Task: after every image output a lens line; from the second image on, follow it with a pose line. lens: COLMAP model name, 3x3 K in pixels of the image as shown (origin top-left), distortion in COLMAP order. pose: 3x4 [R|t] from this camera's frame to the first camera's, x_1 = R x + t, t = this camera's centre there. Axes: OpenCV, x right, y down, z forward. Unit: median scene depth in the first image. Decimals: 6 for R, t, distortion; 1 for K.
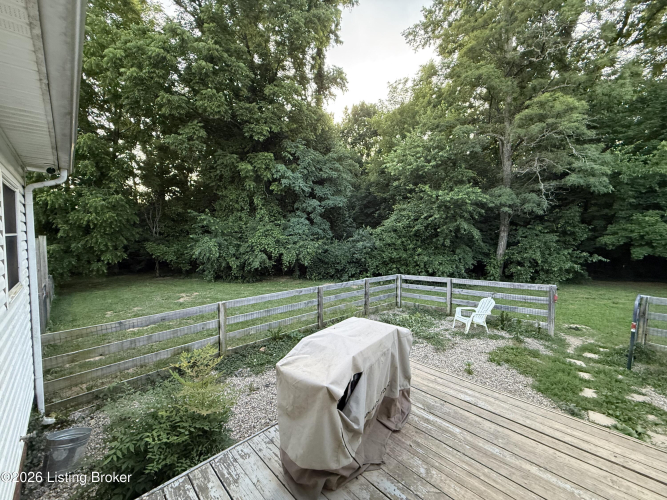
lens RADIAL K [[265.1, 0, 331.3], [0, 265.1, 250.1], [0, 0, 1]] dist [0.000532, -0.000052]
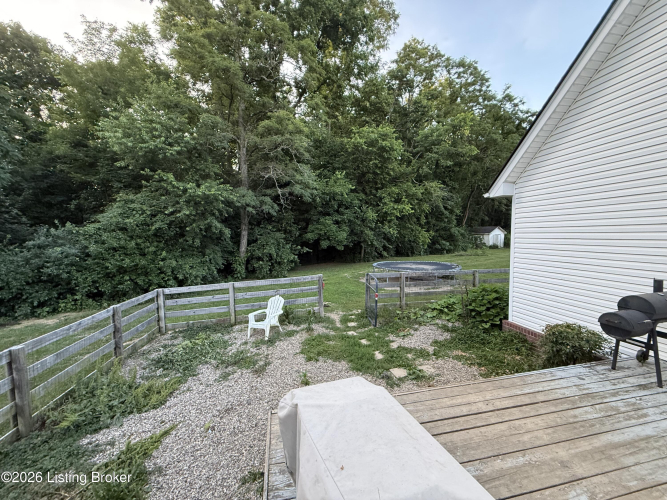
lens RADIAL K [[265.1, 0, 334.9], [0, 265.1, 249.7], [0, 0, 1]] dist [0.000532, -0.000052]
pose [[0.553126, -0.062492, 0.830751, -0.052456], [0.061518, 0.997524, 0.034078, -0.007487], [-0.830823, 0.032256, 0.555601, 0.134568]]
